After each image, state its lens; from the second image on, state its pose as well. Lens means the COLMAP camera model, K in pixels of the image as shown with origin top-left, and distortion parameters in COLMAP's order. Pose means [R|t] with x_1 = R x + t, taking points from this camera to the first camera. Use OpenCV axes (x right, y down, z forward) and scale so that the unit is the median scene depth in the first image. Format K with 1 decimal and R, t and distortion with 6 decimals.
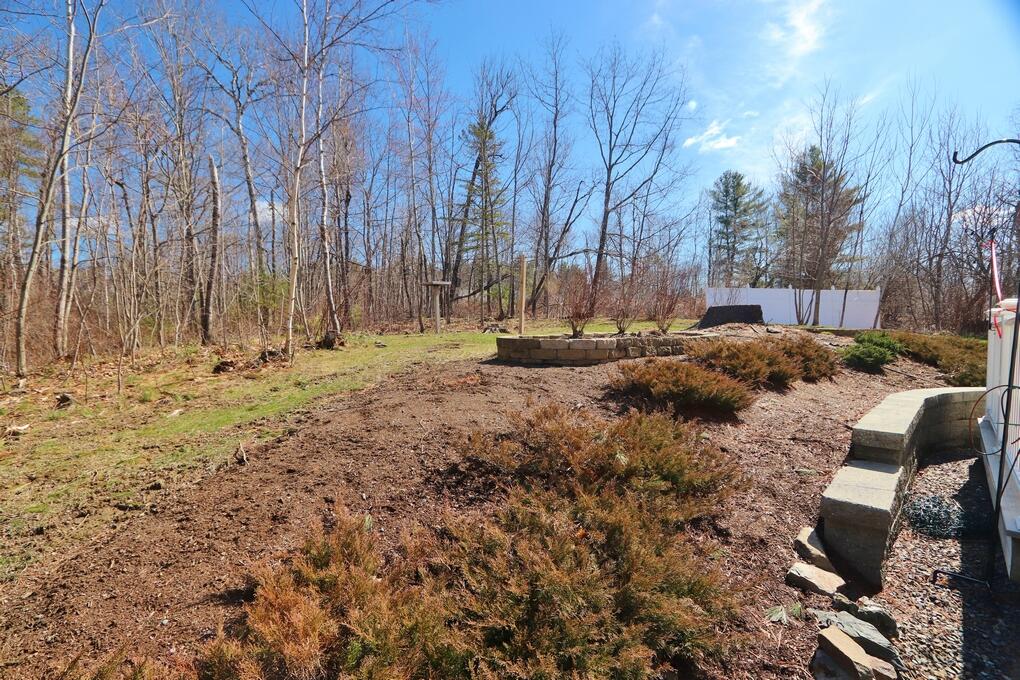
lens RADIAL K [[468.2, 0, 502.4], [0, 468.2, 345.5], [0, 0, 1]] dist [-0.011424, 0.000971]
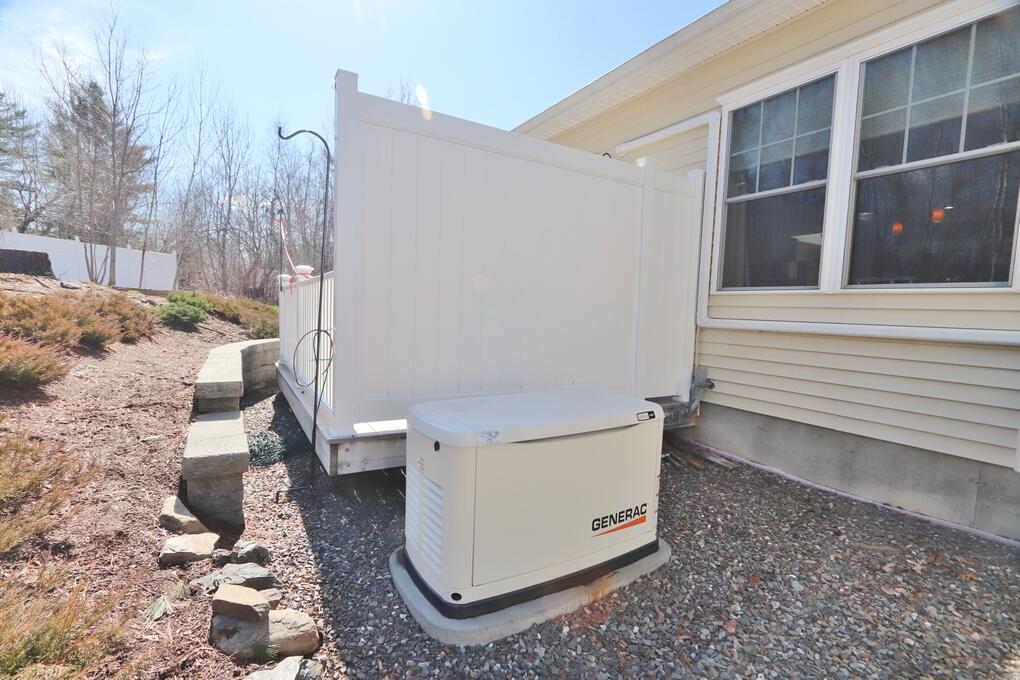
lens RADIAL K [[468.2, 0, 502.4], [0, 468.2, 345.5], [0, 0, 1]] dist [-0.011424, 0.000971]
pose [[0.269886, -0.069571, 0.960376, -0.006270], [-0.004121, 0.997294, 0.073403, 0.014444], [-0.962884, -0.023769, 0.268869, 0.070025]]
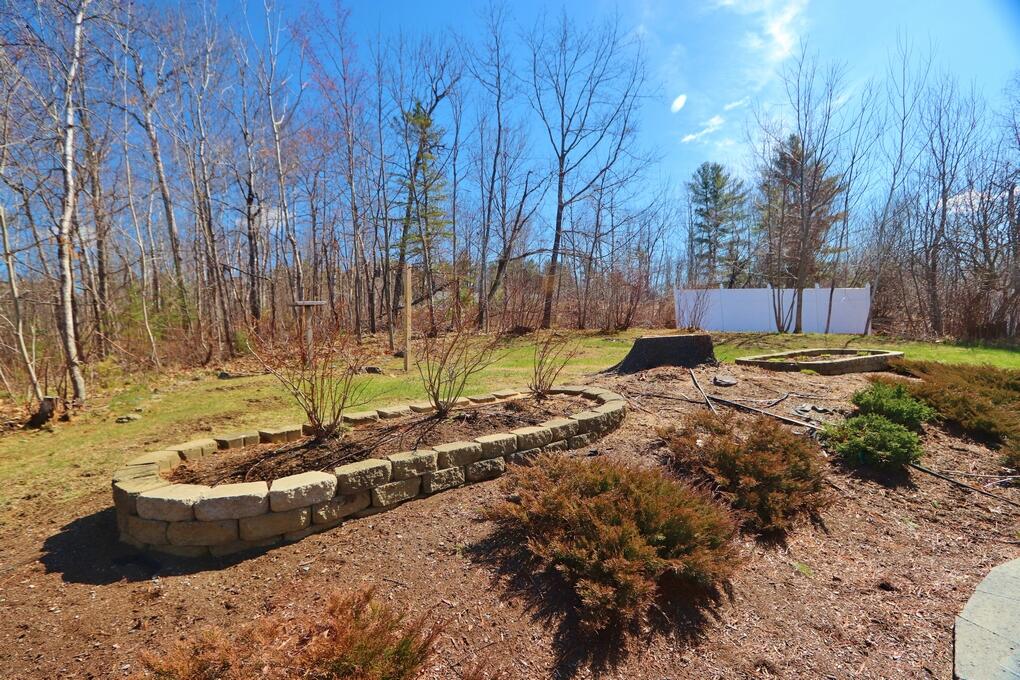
lens RADIAL K [[468.2, 0, 502.4], [0, 468.2, 345.5], [0, 0, 1]] dist [-0.011424, 0.000971]
pose [[0.999345, -0.029950, 0.020288, 0.397374], [0.029888, 0.999548, 0.003391, -0.136121], [-0.020380, -0.002782, 0.999788, 0.551371]]
